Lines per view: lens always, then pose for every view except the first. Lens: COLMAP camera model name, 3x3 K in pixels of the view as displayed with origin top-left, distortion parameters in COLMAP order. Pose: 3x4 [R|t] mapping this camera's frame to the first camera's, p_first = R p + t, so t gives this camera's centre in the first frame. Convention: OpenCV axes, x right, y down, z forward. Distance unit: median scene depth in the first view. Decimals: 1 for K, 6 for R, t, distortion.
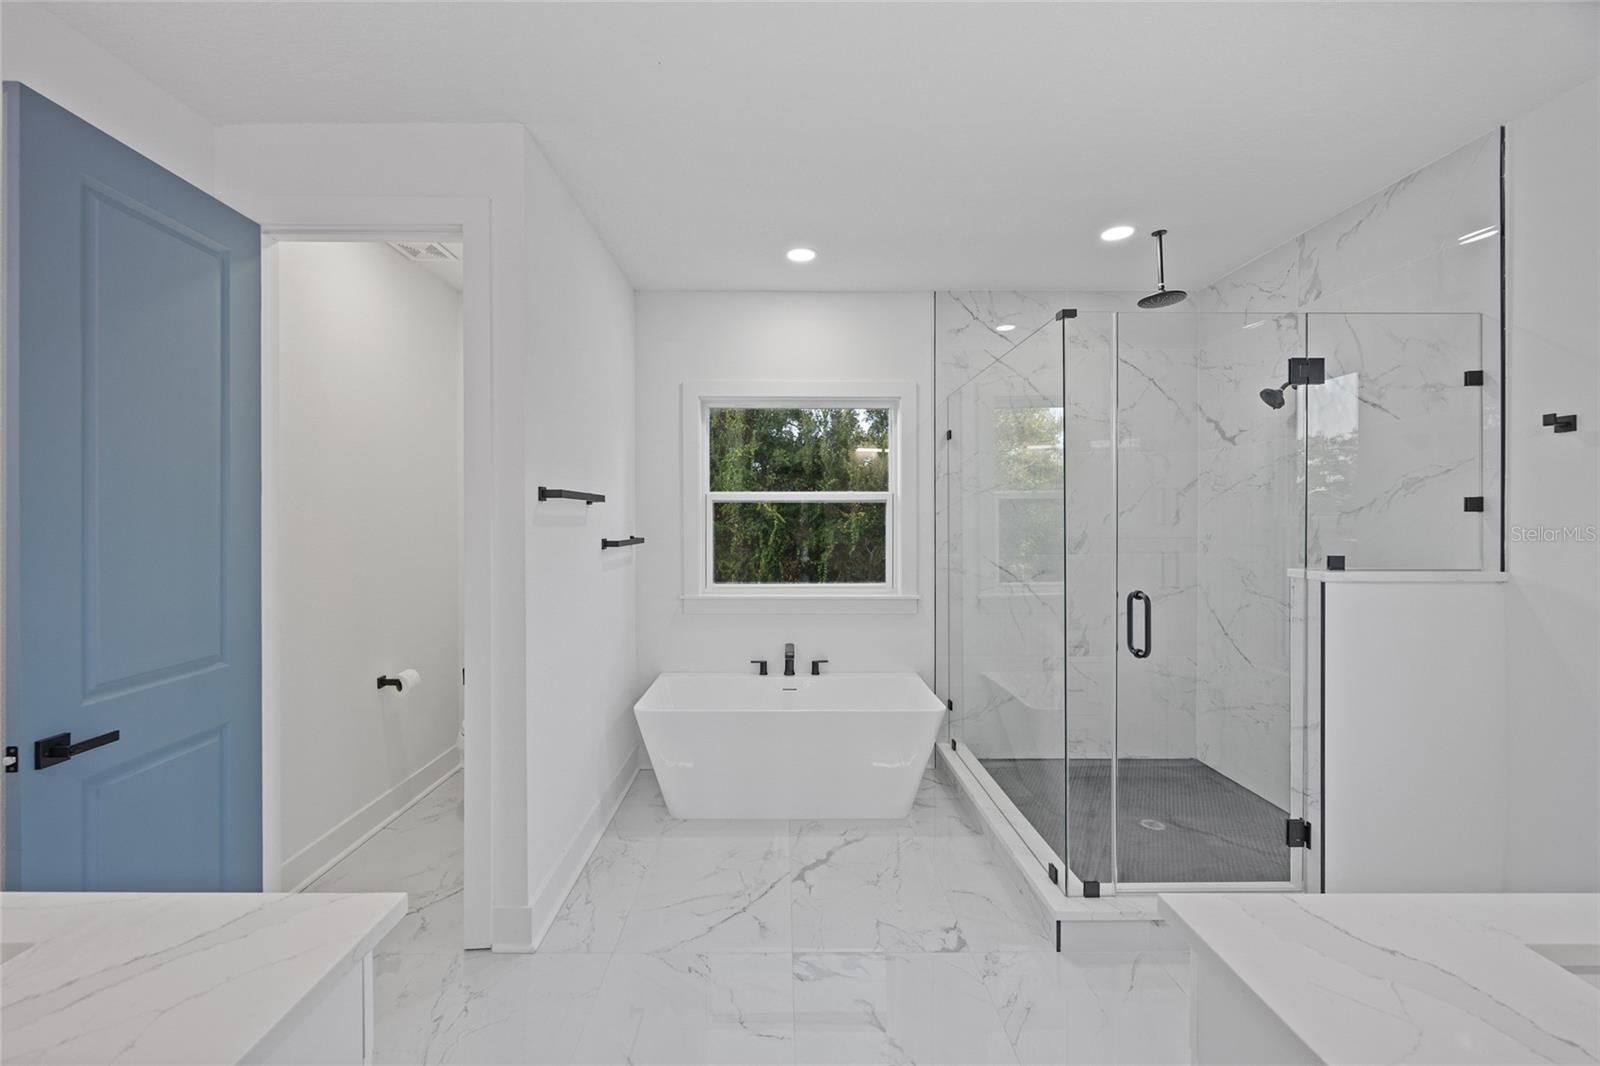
lens RADIAL K [[632.5, 0, 798.4], [0, 632.5, 523.7], [0, 0, 1]] dist [0.001065, 0.000026]
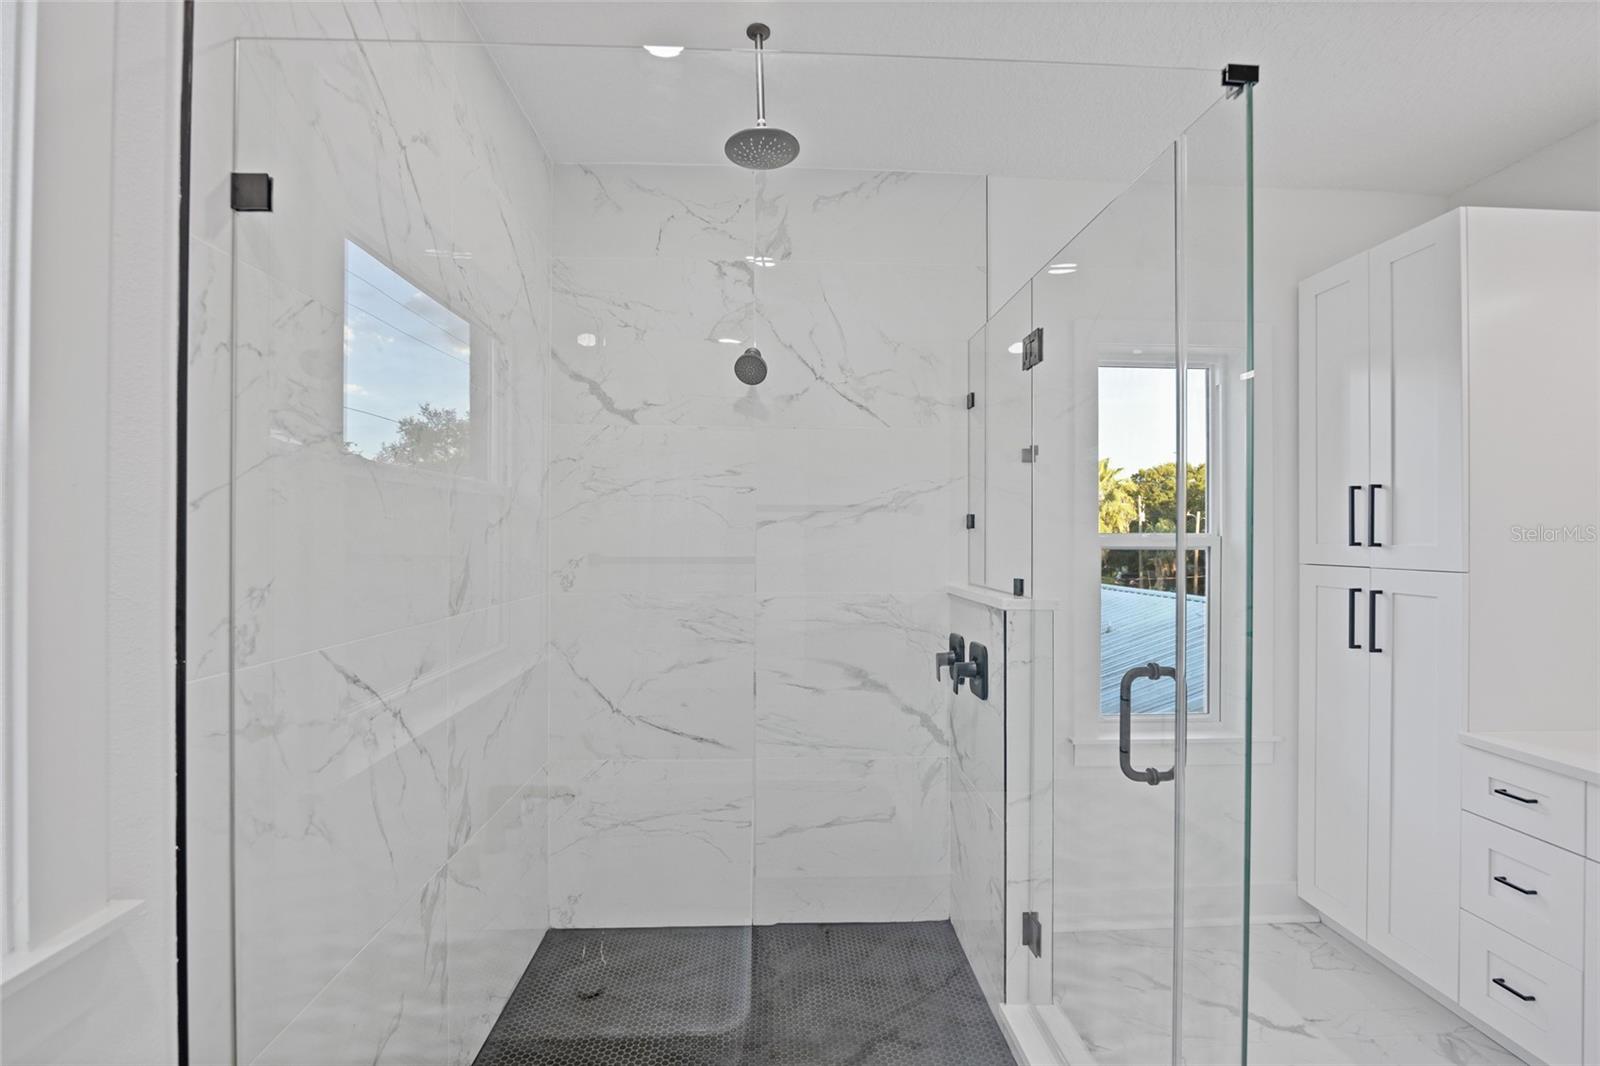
lens RADIAL K [[682.0, 0, 799.3], [0, 682.0, 533.9], [0, 0, 1]] dist [-0.014855, -0.000097]
pose [[-0.018642, 0.005196, 0.999813, -0.032939], [0.004320, 0.999978, -0.005117, -0.004137], [-0.999817, 0.004224, -0.018664, 0.922086]]
